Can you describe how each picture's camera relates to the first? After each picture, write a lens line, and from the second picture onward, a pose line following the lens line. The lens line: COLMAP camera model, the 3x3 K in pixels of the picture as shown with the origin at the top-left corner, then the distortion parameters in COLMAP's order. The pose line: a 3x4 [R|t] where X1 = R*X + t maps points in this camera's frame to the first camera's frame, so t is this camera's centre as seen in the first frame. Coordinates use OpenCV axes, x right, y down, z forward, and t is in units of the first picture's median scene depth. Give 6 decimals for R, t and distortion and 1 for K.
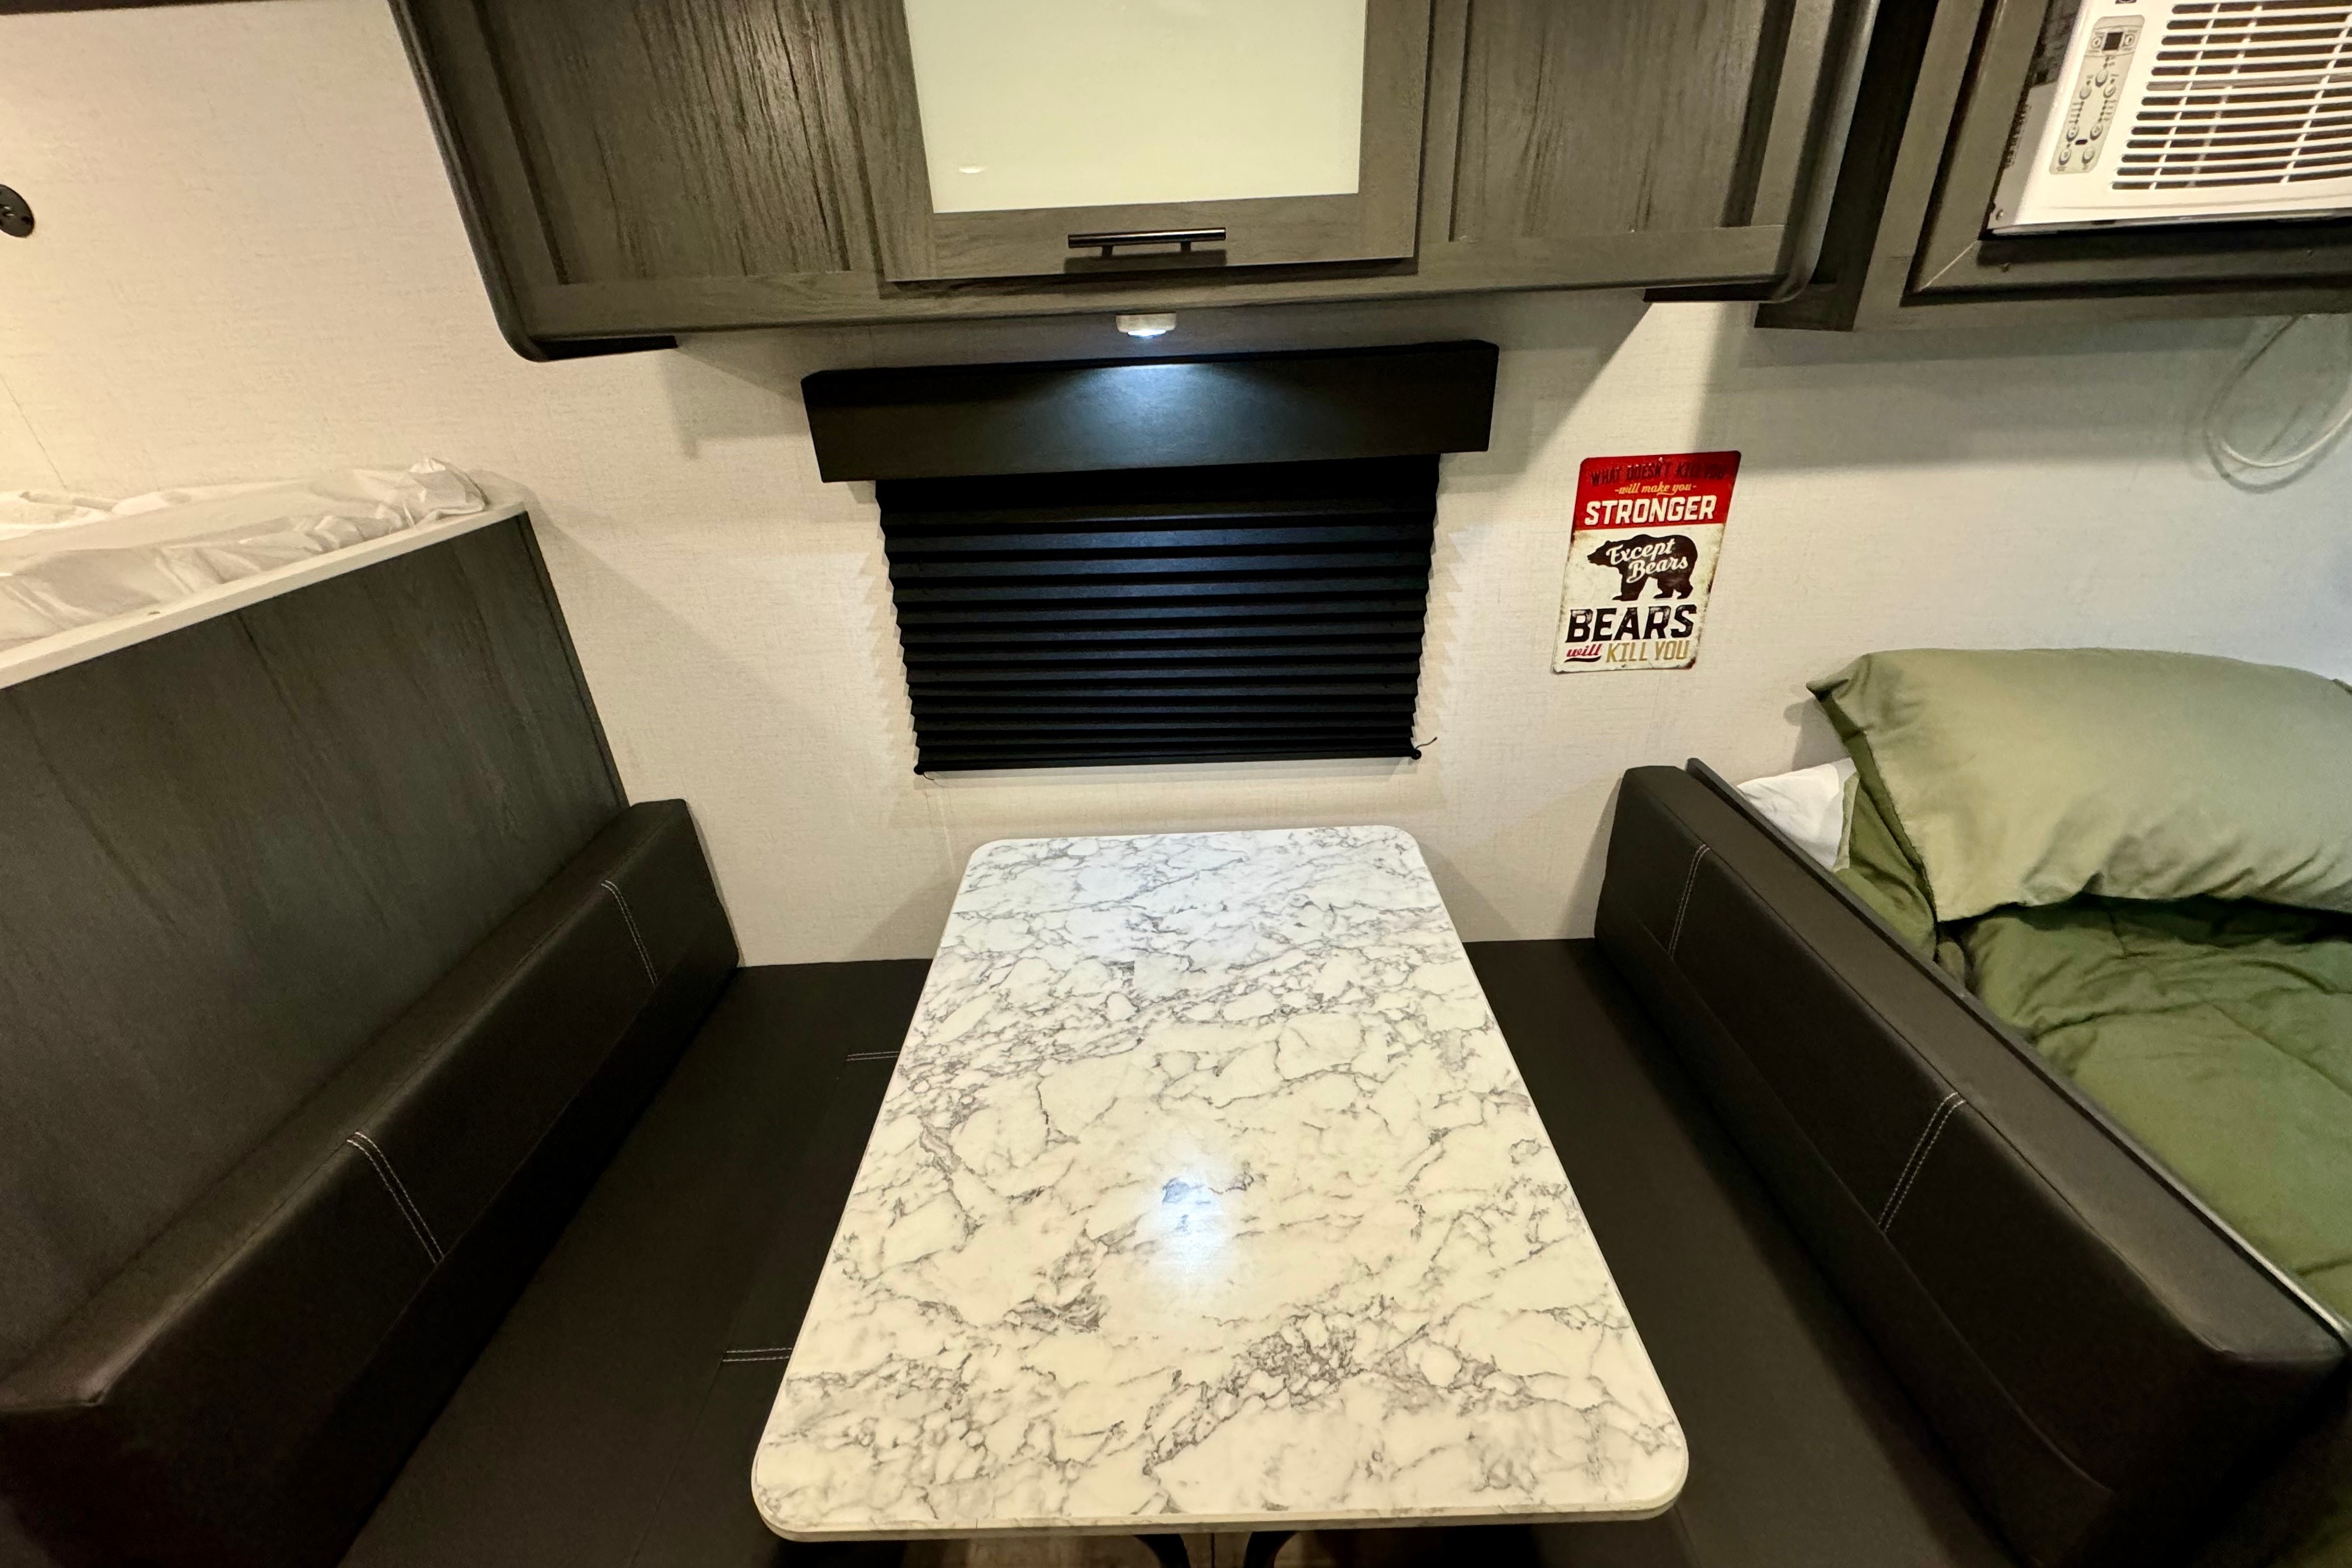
lens RADIAL K [[932.1, 0, 1175.8], [0, 932.1, 785.7], [0, 0, 1]] dist [-0.000344, -0.000512]
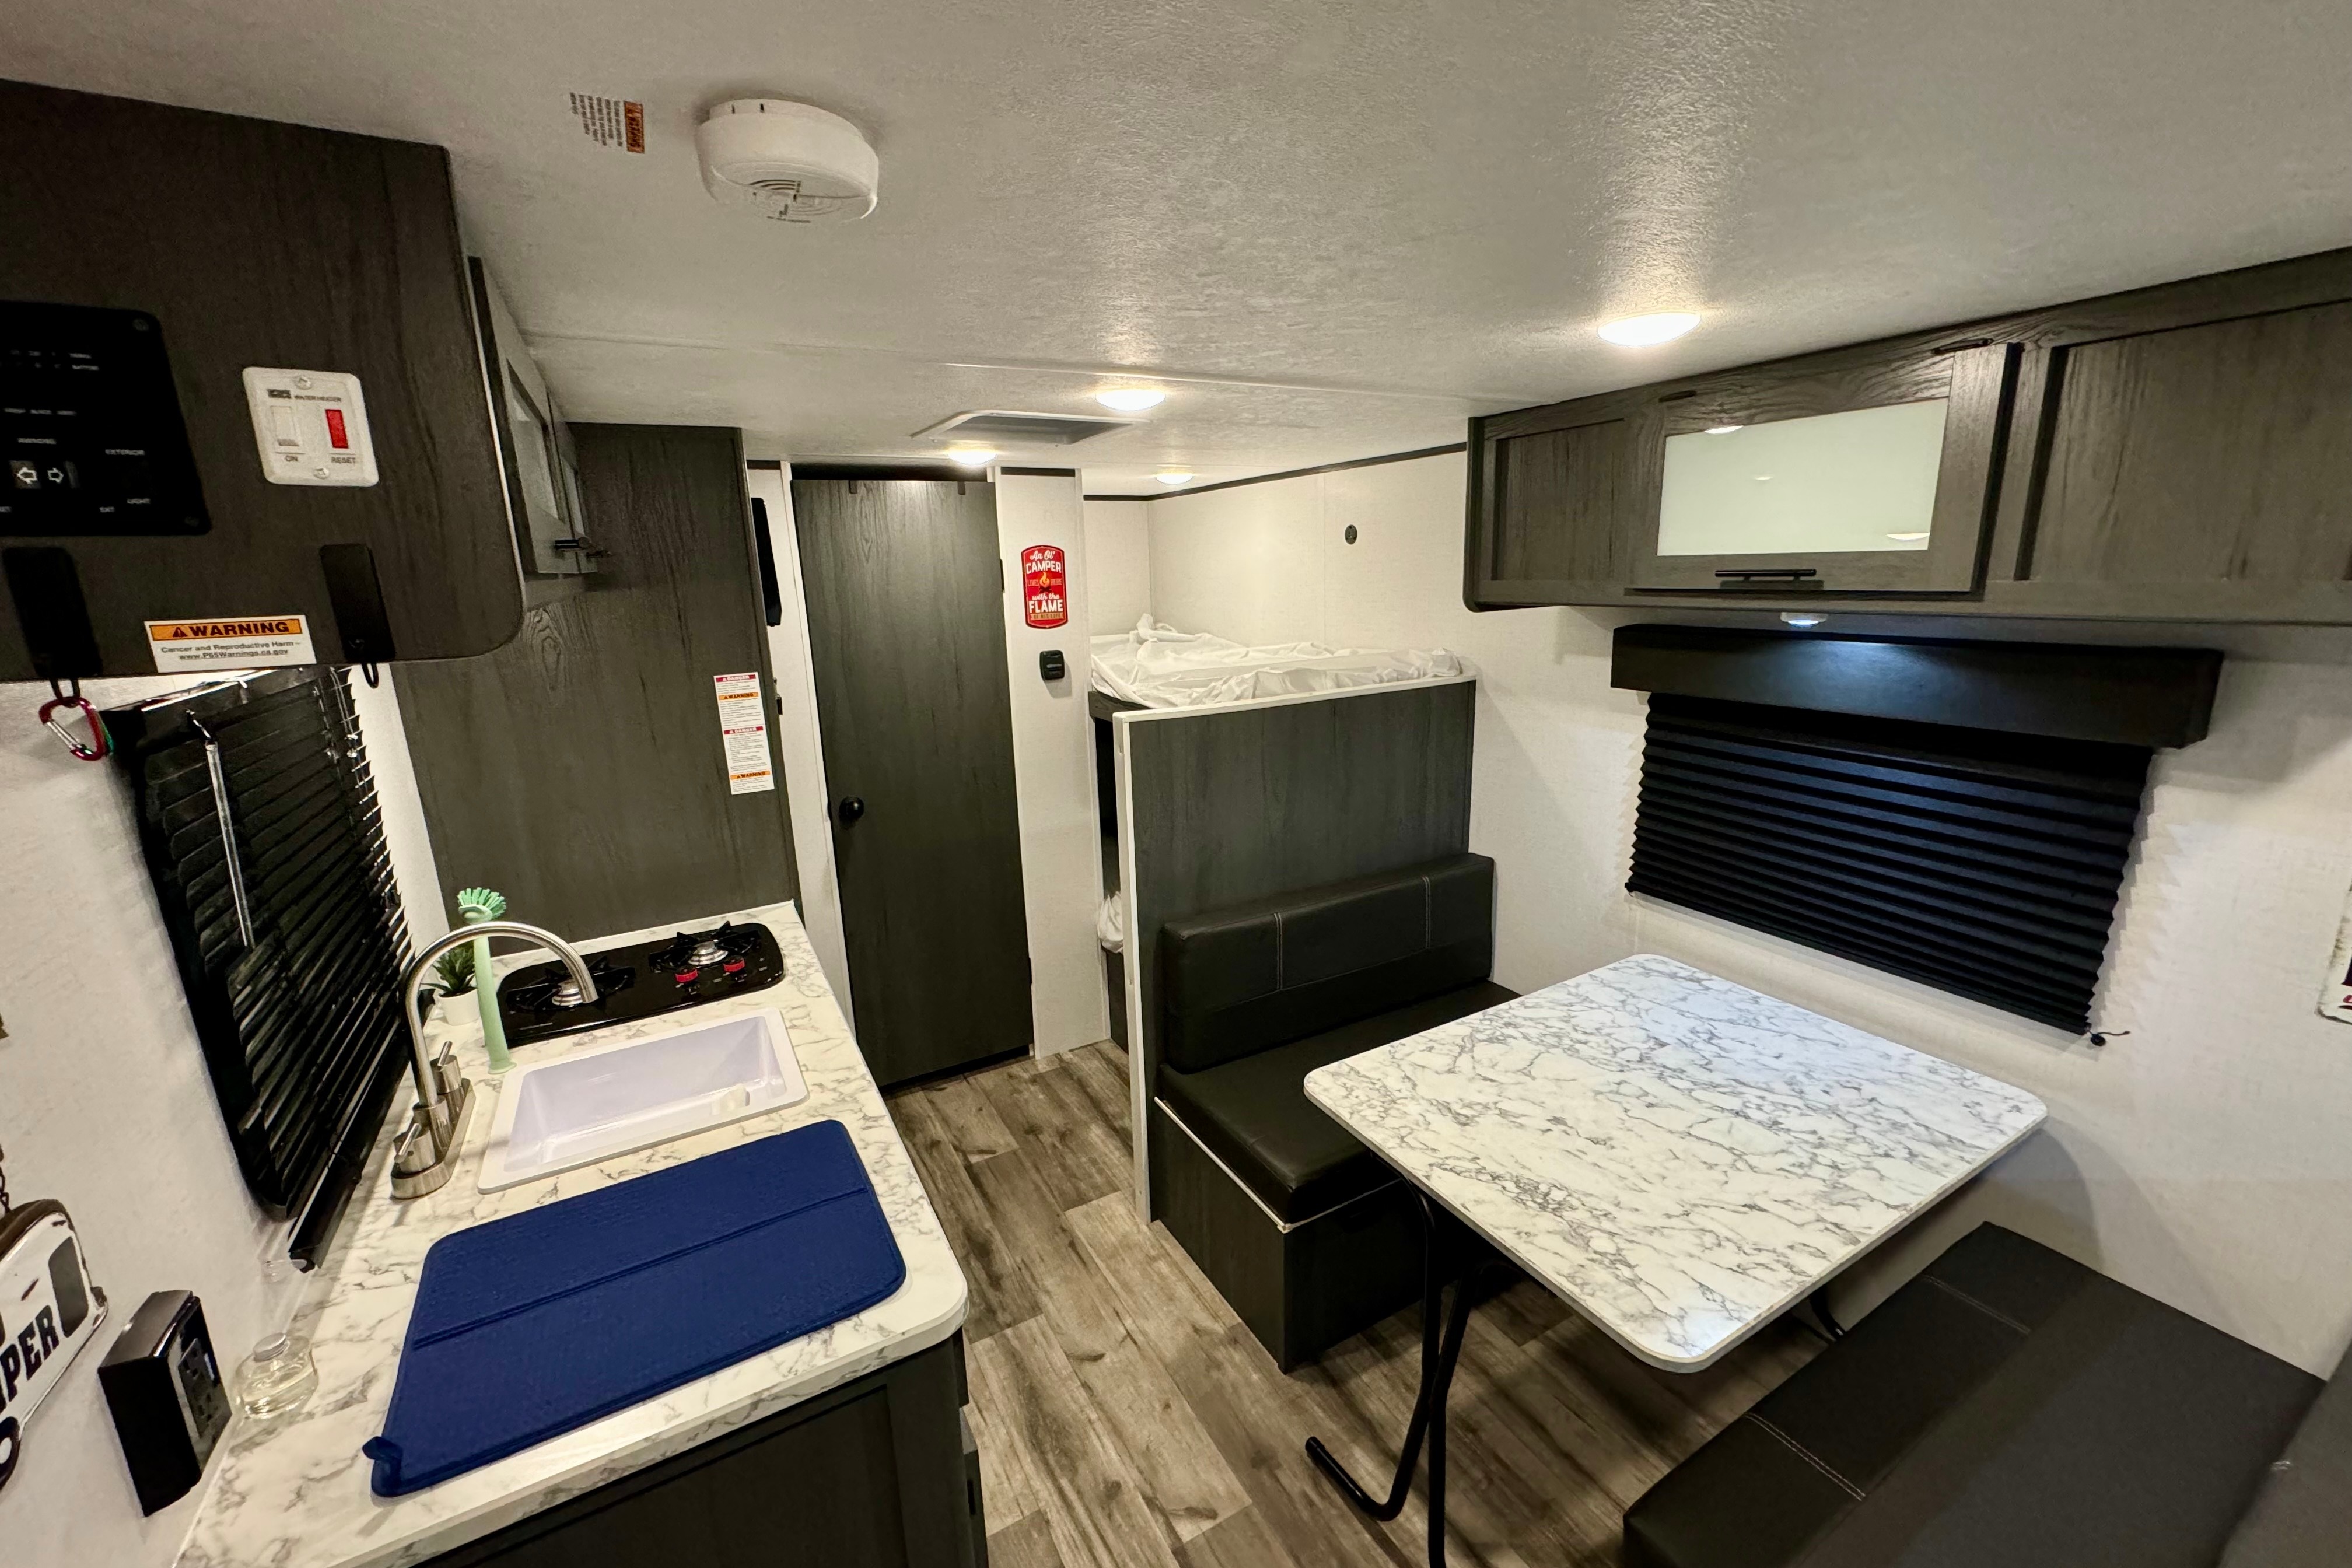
lens RADIAL K [[932.1, 0, 1175.8], [0, 932.1, 785.7], [0, 0, 1]] dist [-0.000344, -0.000512]
pose [[0.482142, 0.230317, -0.845277, 0.640869], [-0.393509, 0.918955, 0.025936, 0.086492], [0.782745, 0.320119, 0.533699, -0.392845]]
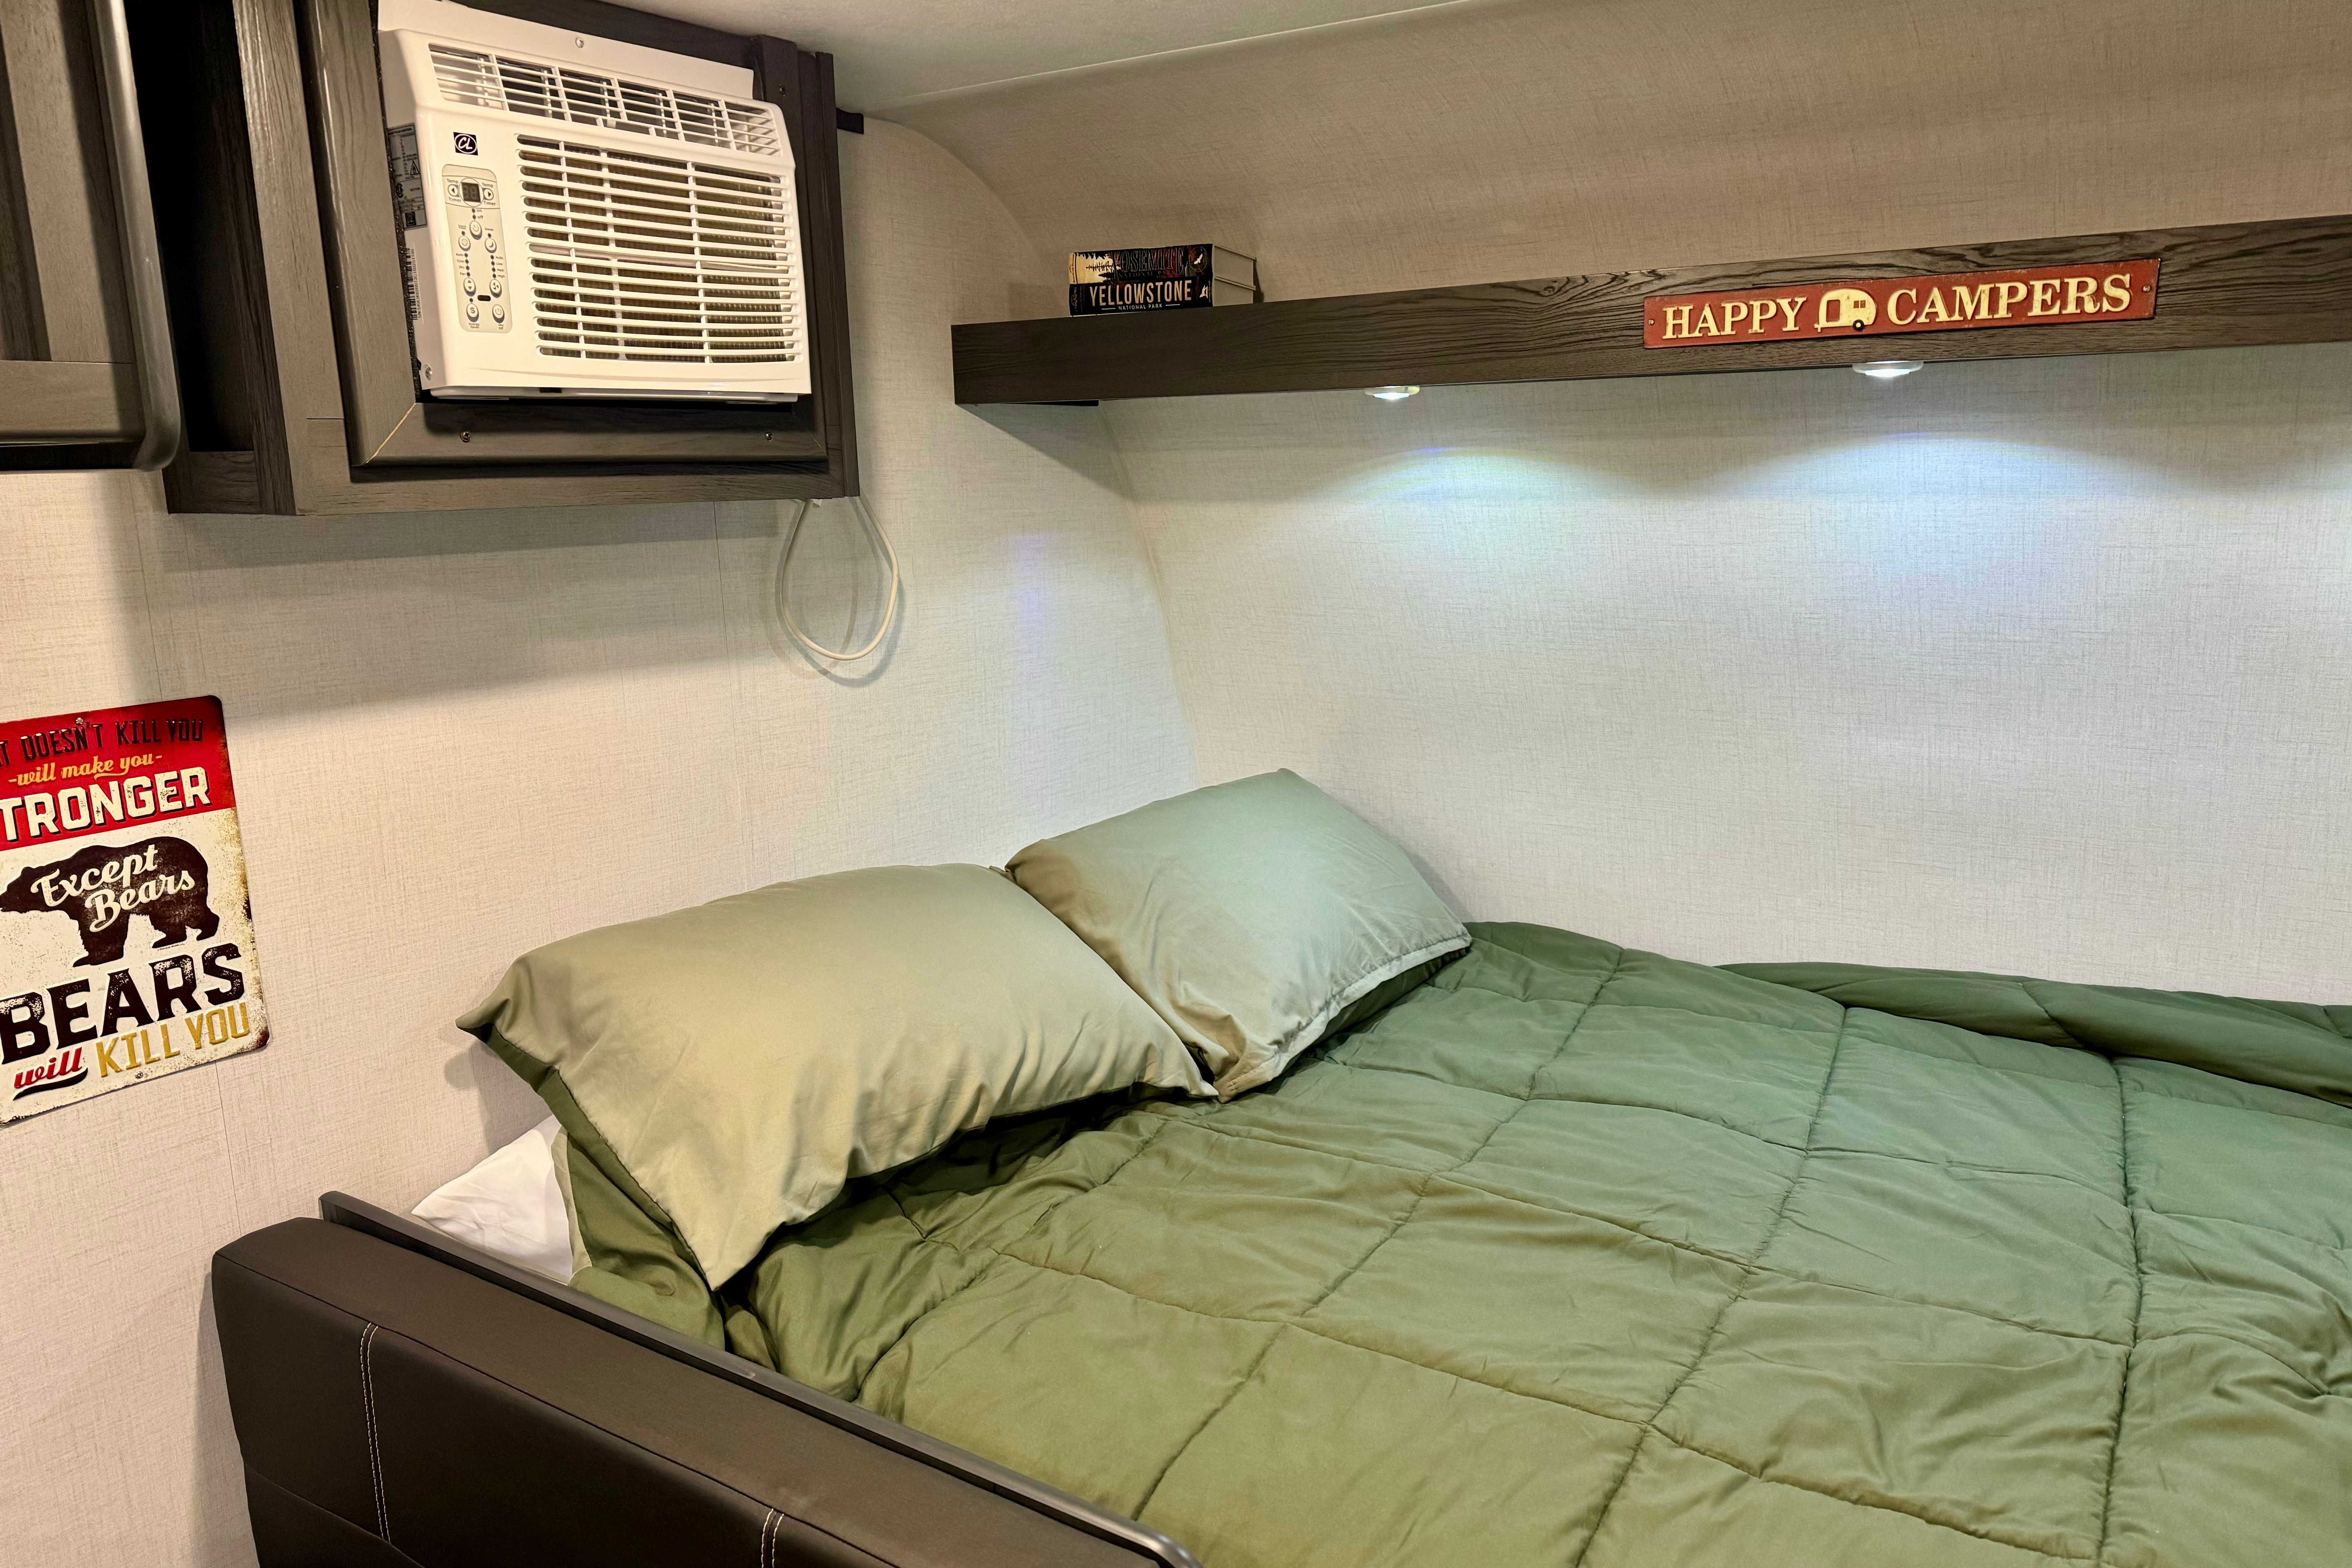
lens RADIAL K [[1653.8, 0, 1187.0], [0, 1653.8, 798.6], [0, 0, 1]] dist [0.010192, -0.006729]
pose [[0.559983, -0.140287, 0.816540, 0.057395], [0.376852, 0.920834, -0.100240, 0.057302], [-0.737836, 0.363847, 0.568519, -0.076332]]
